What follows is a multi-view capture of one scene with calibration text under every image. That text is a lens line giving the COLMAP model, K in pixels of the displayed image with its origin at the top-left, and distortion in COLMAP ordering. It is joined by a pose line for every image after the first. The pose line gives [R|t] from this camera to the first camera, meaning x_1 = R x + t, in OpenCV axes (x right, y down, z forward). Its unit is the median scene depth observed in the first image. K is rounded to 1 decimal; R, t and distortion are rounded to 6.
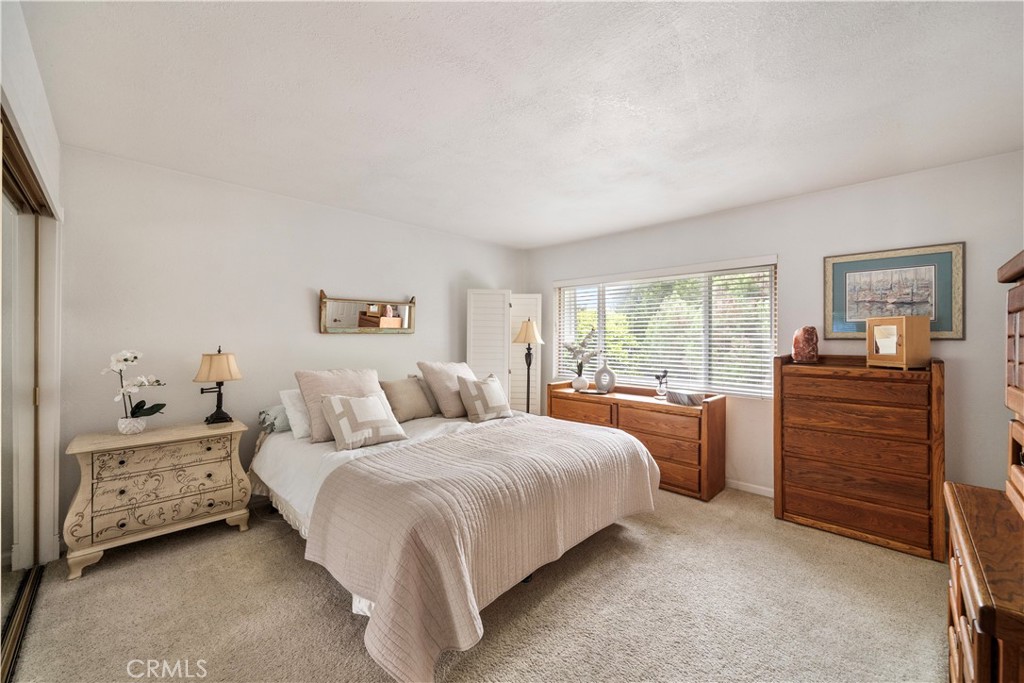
lens RADIAL K [[393.7, 0, 515.7], [0, 393.7, 345.1], [0, 0, 1]] dist [-0.010273, 0.000153]
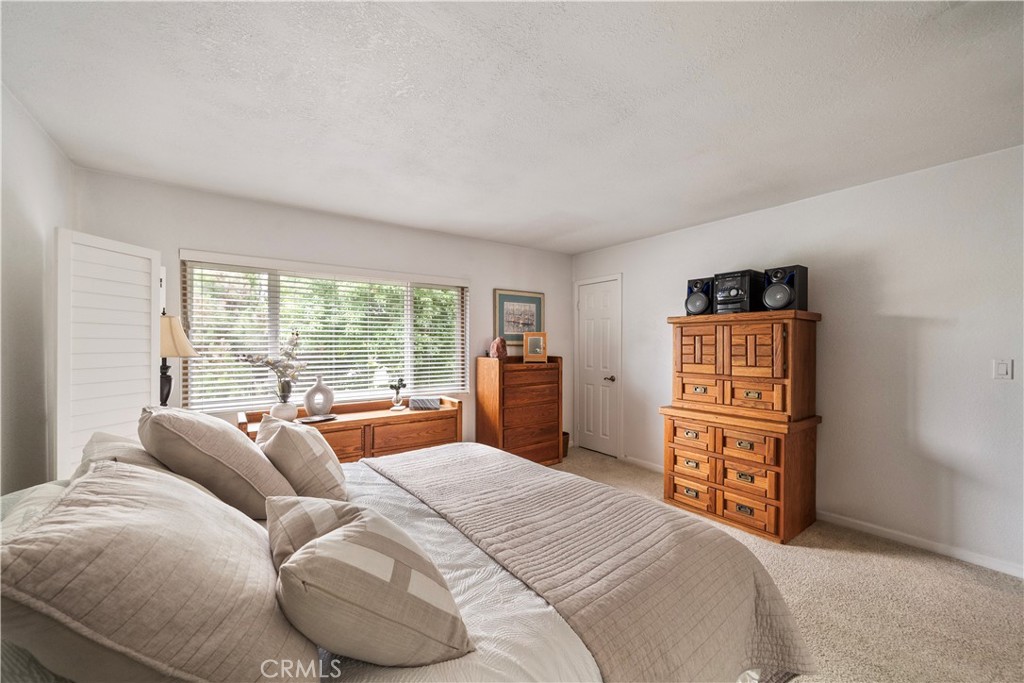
lens RADIAL K [[393.7, 0, 515.7], [0, 393.7, 345.1], [0, 0, 1]] dist [-0.010273, 0.000153]
pose [[0.164439, -0.008132, 0.986354, -0.663208], [0.018287, 0.999819, 0.005195, -0.023719], [-0.986218, 0.017183, 0.164558, 0.717992]]
